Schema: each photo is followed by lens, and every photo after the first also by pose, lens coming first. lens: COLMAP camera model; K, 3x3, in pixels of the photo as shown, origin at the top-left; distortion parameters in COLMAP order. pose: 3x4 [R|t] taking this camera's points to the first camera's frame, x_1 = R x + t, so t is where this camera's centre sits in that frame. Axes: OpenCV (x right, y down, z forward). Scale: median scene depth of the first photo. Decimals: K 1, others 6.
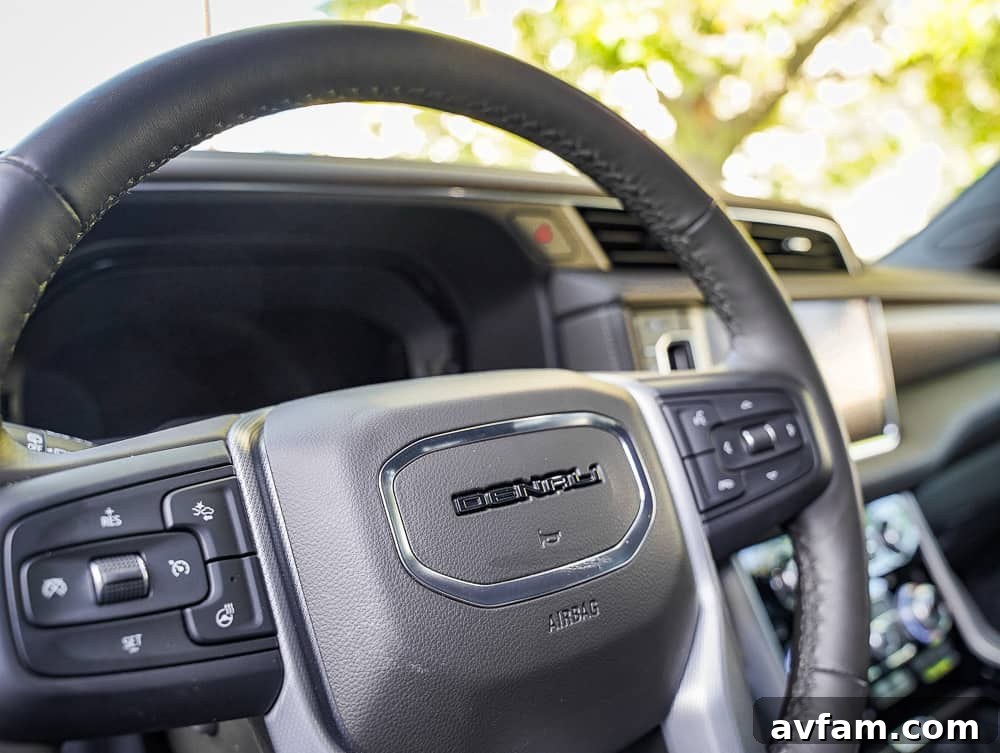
lens RADIAL K [[777.3, 0, 500.0], [0, 777.3, 376.5], [0, 0, 1]] dist [-0.179418, 0.131724]
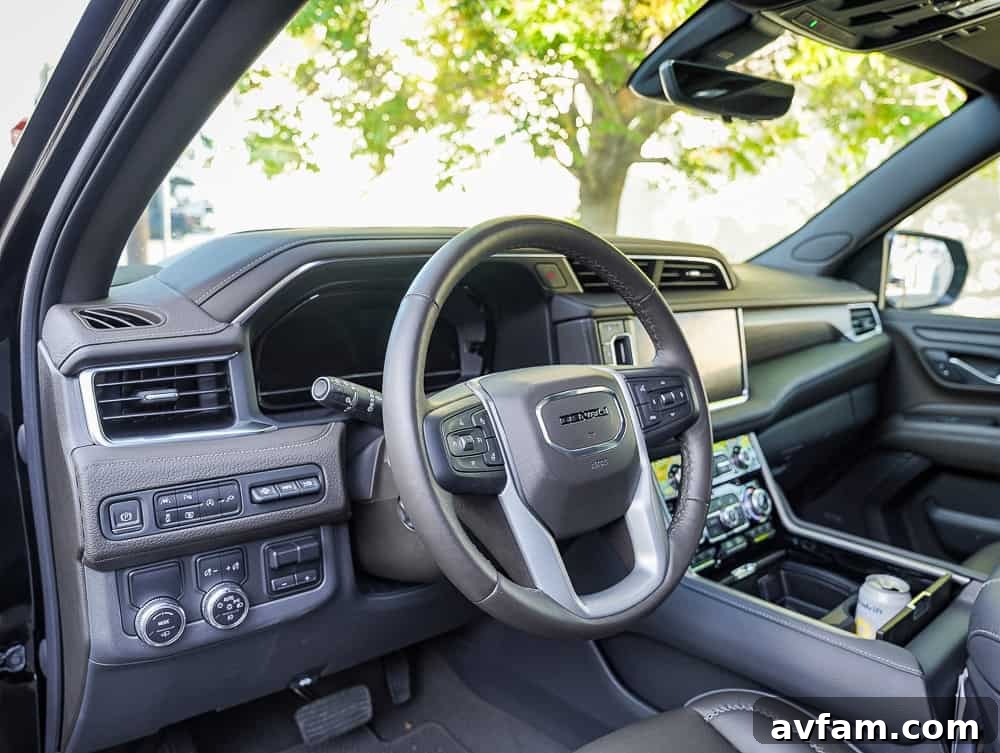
lens RADIAL K [[777.3, 0, 500.0], [0, 777.3, 376.5], [0, 0, 1]] dist [-0.179418, 0.131724]
pose [[0.991260, 0.028524, 0.128804, -0.427322], [-0.038042, 0.996675, 0.072050, -0.121693], [-0.126321, -0.076320, 0.989049, -1.135305]]
